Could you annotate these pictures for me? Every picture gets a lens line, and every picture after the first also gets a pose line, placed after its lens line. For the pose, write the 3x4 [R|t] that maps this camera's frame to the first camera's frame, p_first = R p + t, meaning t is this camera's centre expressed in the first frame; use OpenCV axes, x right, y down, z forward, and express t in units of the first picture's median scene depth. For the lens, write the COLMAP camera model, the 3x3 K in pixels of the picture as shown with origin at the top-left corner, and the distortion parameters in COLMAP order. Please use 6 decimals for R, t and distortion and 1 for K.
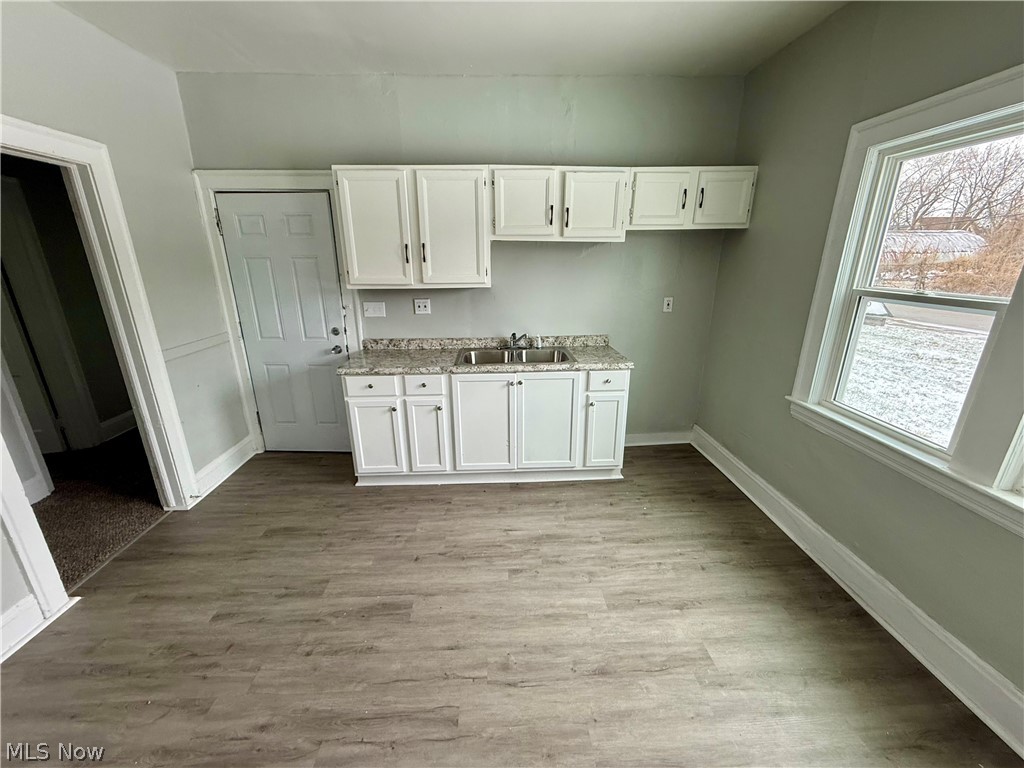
lens RADIAL K [[407.3, 0, 510.9], [0, 407.3, 388.7], [0, 0, 1]] dist [0.001121, -0.000638]
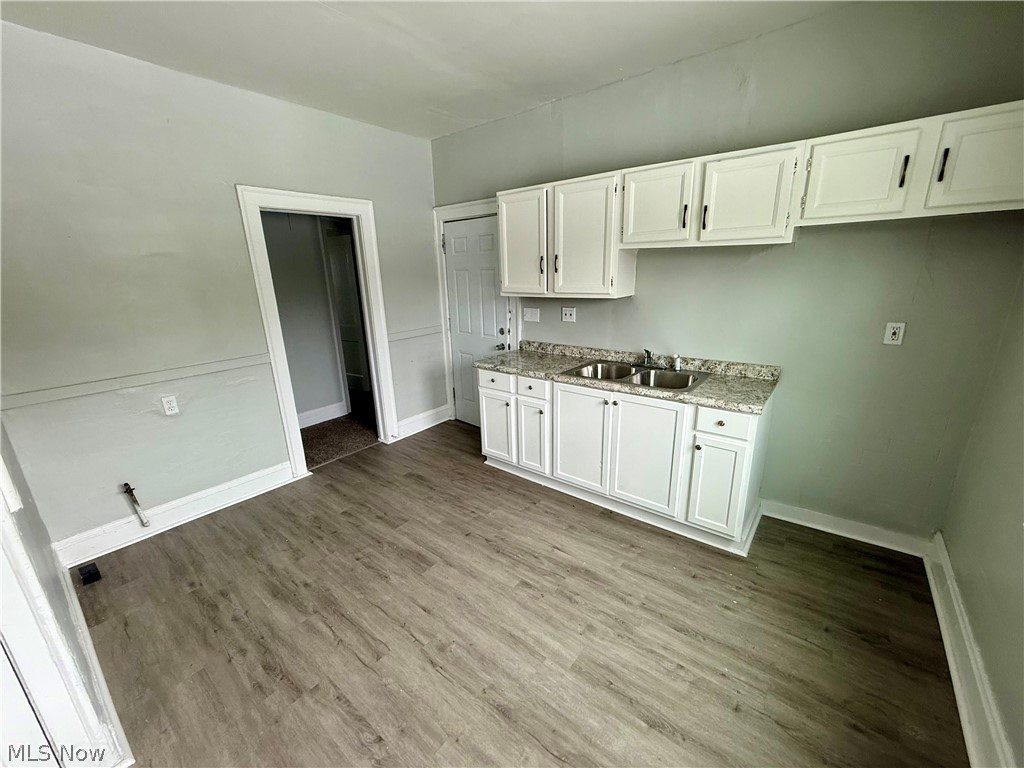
lens RADIAL K [[407.3, 0, 505.2], [0, 407.3, 388.2], [0, 0, 1]] dist [0.001121, -0.000638]
pose [[0.751720, 0.172890, -0.636417, 0.423092], [-0.180956, 0.982060, 0.053046, -0.052253], [0.634170, 0.075288, 0.769519, 0.136864]]
